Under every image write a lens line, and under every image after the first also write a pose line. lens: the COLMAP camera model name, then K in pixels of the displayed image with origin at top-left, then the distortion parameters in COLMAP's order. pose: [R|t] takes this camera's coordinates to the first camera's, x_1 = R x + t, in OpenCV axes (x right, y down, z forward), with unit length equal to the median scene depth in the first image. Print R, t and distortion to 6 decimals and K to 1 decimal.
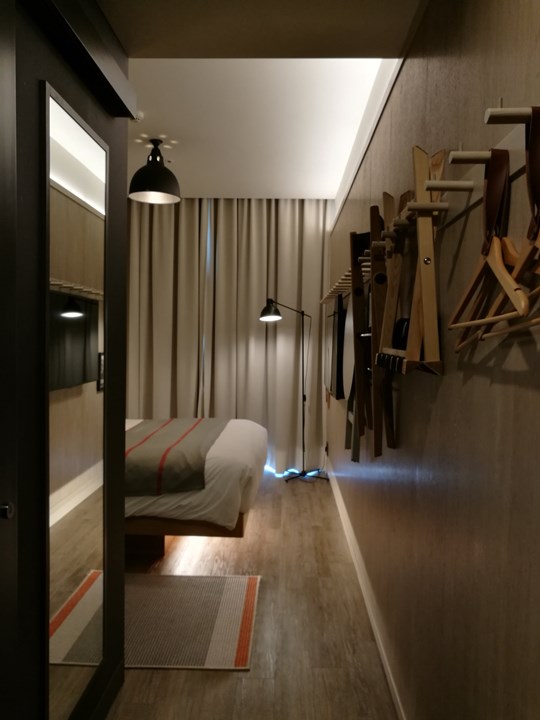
lens RADIAL K [[553.3, 0, 270.0], [0, 553.3, 360.0], [0, 0, 1]] dist [0.006533, -0.070093]
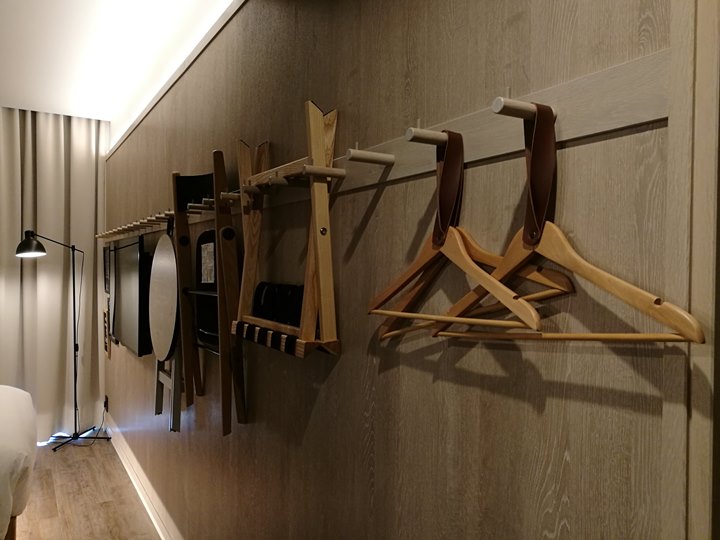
lens RADIAL K [[537.6, 0, 360.0], [0, 537.6, 270.0], [0, 0, 1]] dist [0.000140, -0.002830]
pose [[0.827877, -0.006326, 0.560875, -0.053891], [0.021873, 0.999540, -0.021012, -0.032217], [-0.560484, 0.029663, 0.827634, 0.081186]]
